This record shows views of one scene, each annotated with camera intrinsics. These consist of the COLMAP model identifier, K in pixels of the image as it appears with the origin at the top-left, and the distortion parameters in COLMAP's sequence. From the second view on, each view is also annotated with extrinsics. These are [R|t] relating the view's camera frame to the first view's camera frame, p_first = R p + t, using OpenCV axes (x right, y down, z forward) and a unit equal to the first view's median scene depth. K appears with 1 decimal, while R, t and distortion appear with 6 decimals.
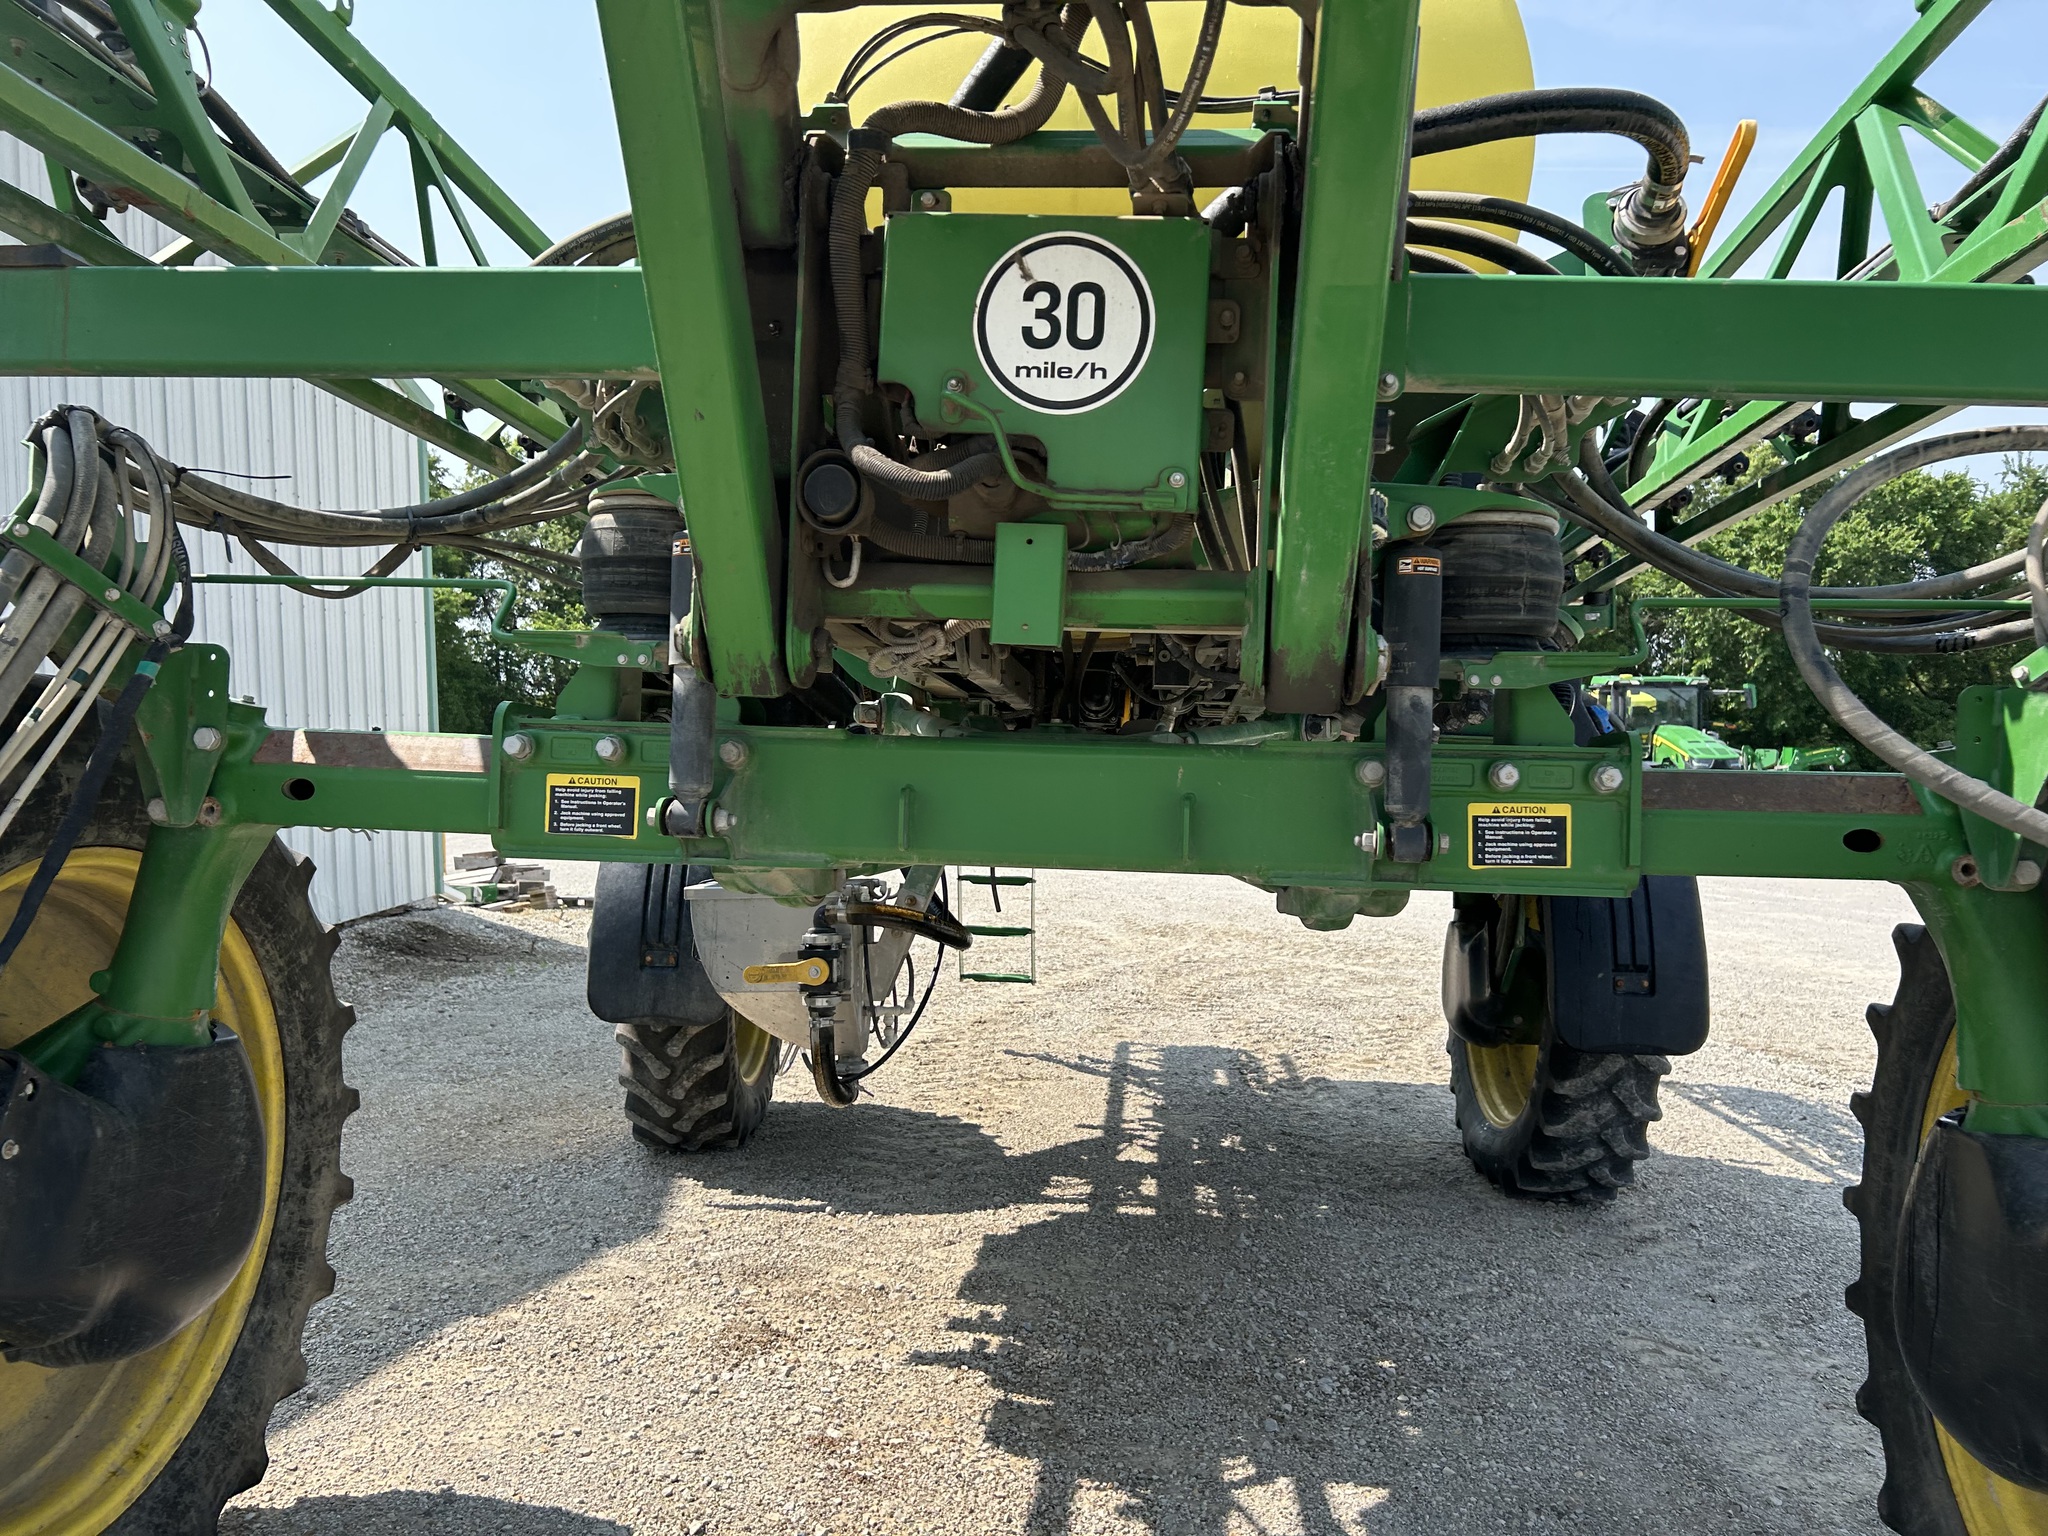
lens RADIAL K [[1540.2, 0, 1019.6], [0, 1540.2, 775.0], [0, 0, 1]] dist [0.048561, -0.057171]
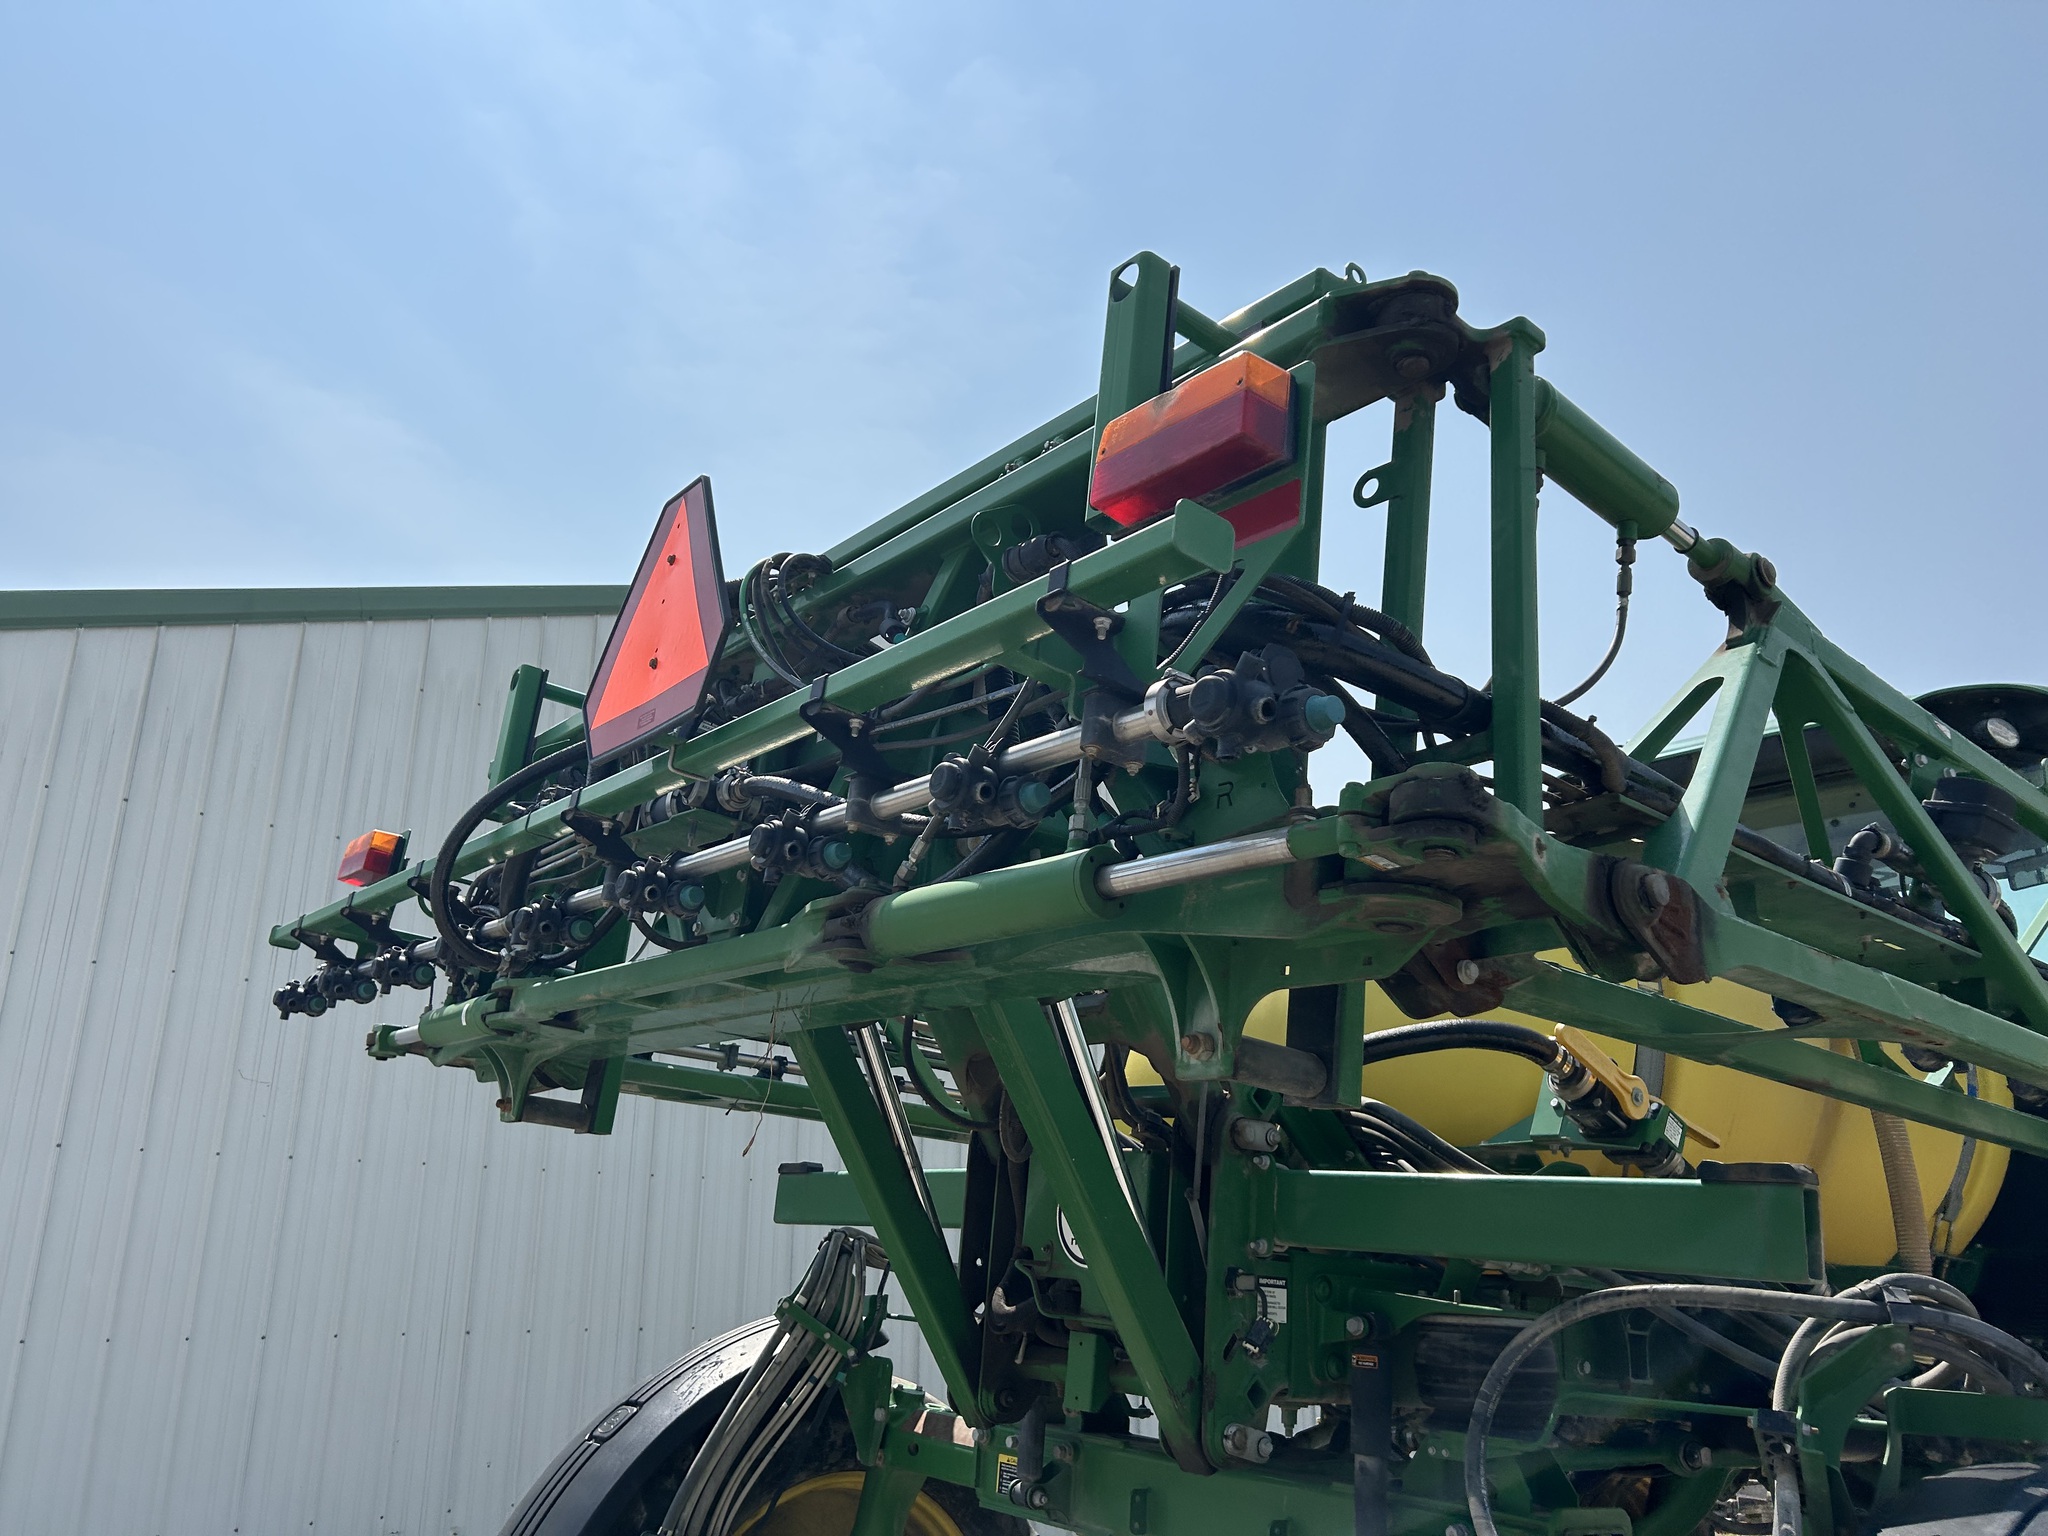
lens RADIAL K [[1536.1, 0, 1000.7], [0, 1536.1, 778.6], [0, 0, 1]] dist [0.059046, -0.070921]
pose [[0.689998, -0.207263, -0.693501, 0.845373], [-0.045251, 0.943898, -0.327121, -0.119049], [0.722395, 0.257095, 0.641909, -0.220884]]
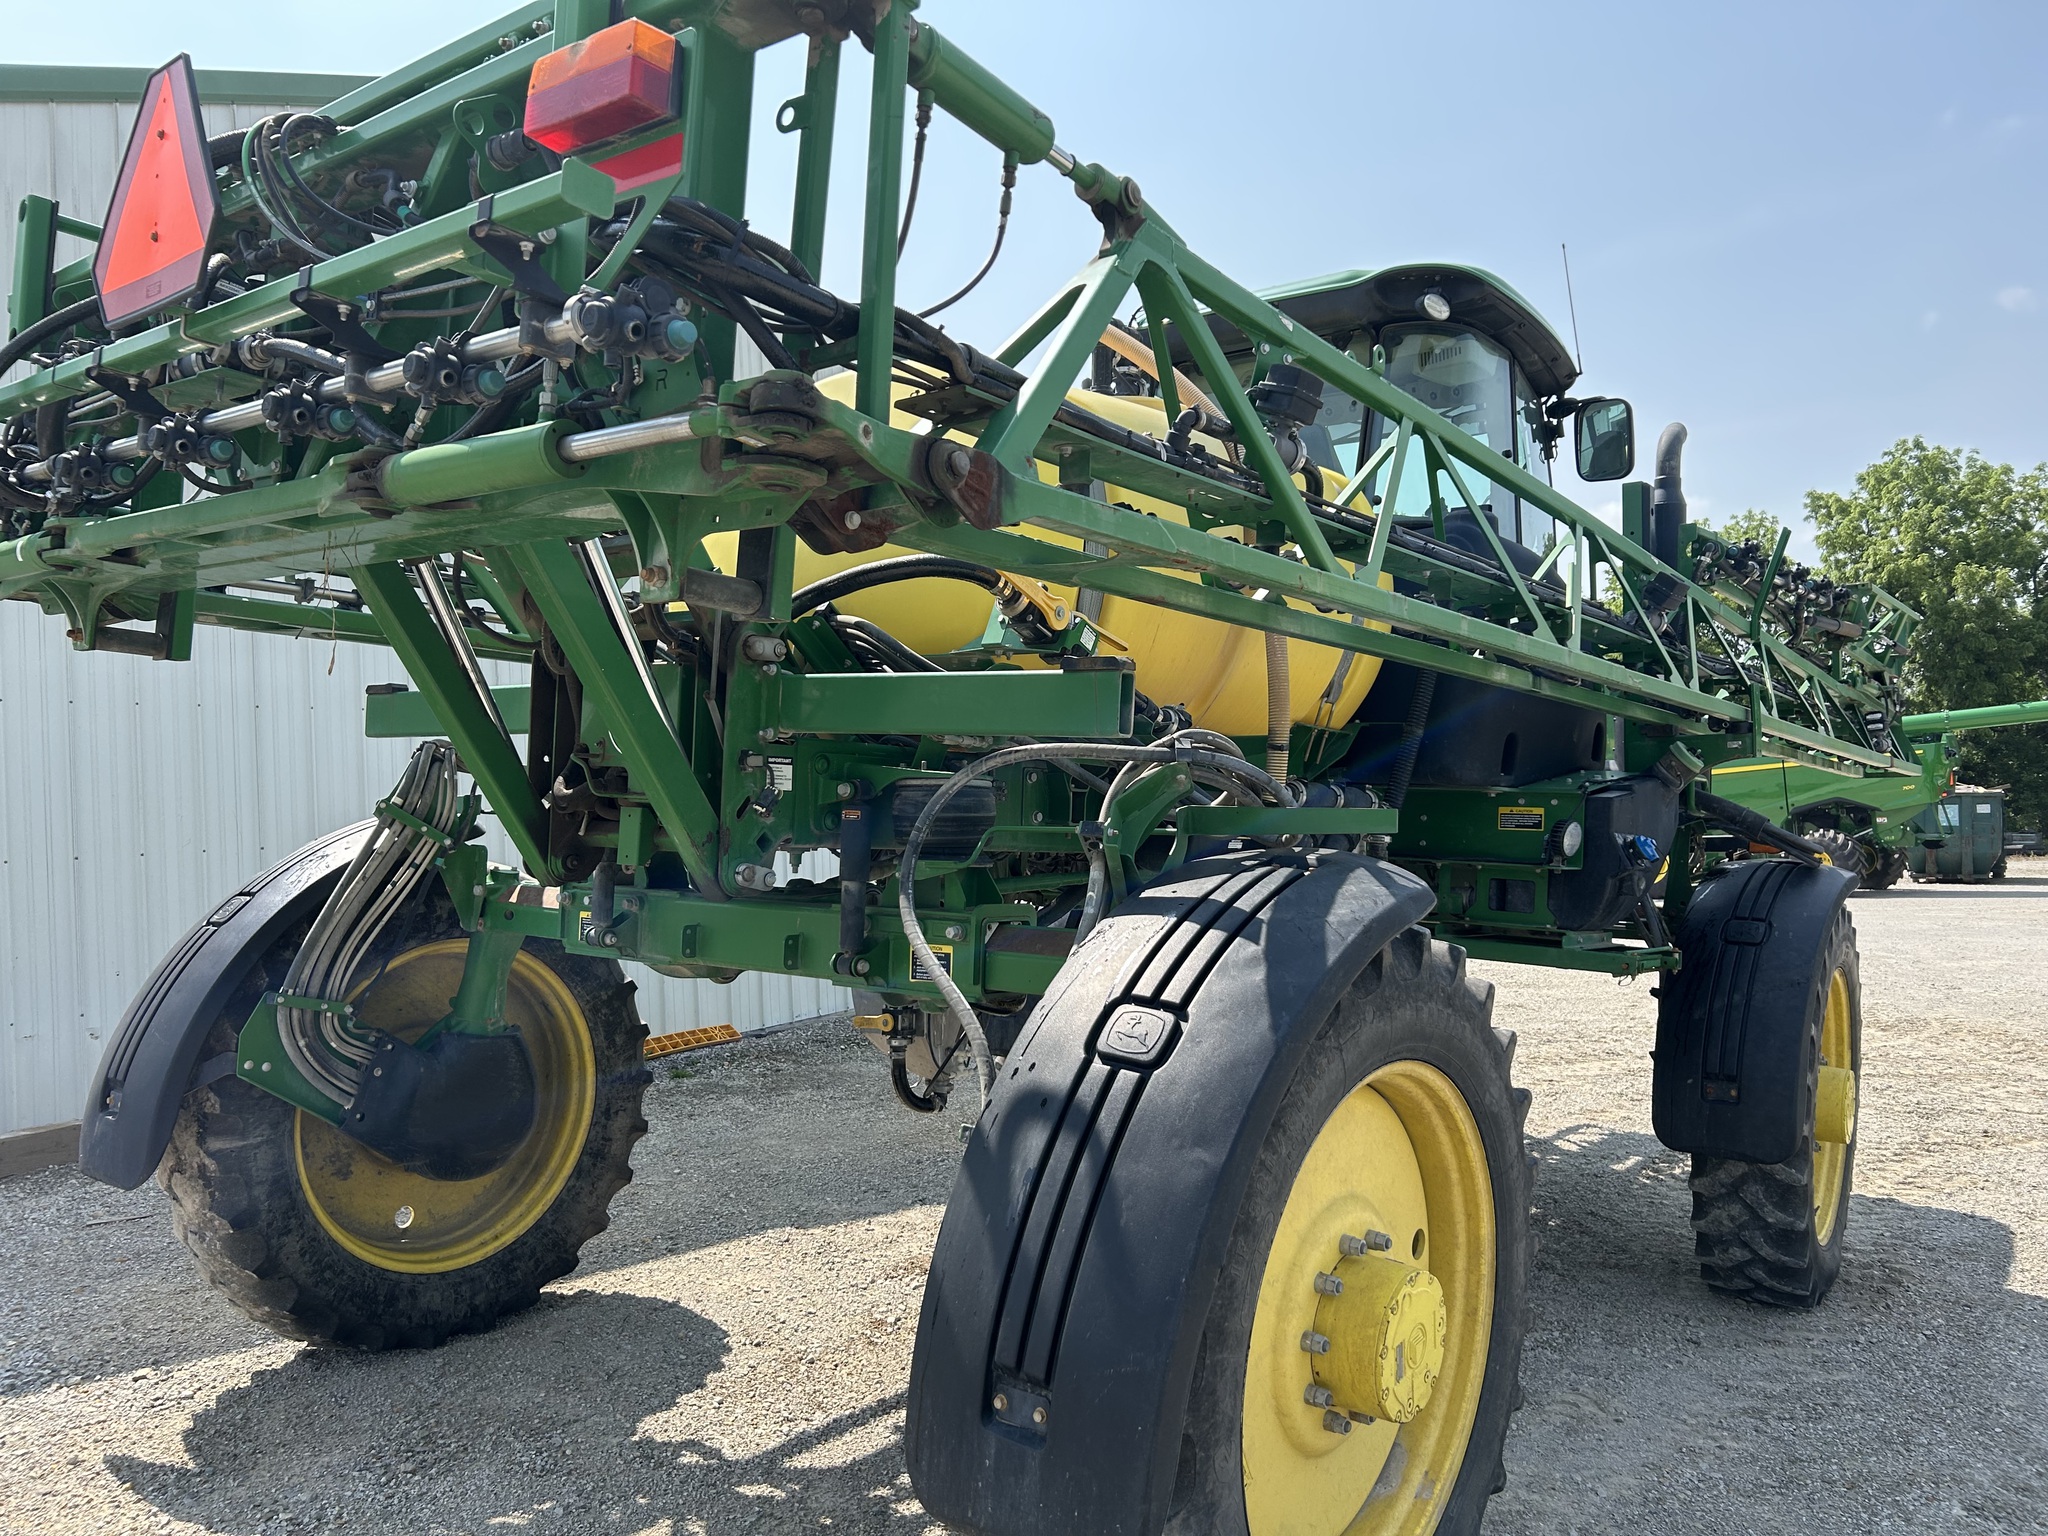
lens RADIAL K [[1541.3, 0, 1027.5], [0, 1541.3, 778.8], [0, 0, 1]] dist [0.073913, -0.084970]
pose [[0.837229, -0.023699, -0.546338, 1.095840], [0.003238, 0.999258, -0.038384, -0.078506], [0.546842, 0.030367, 0.836685, -0.328666]]
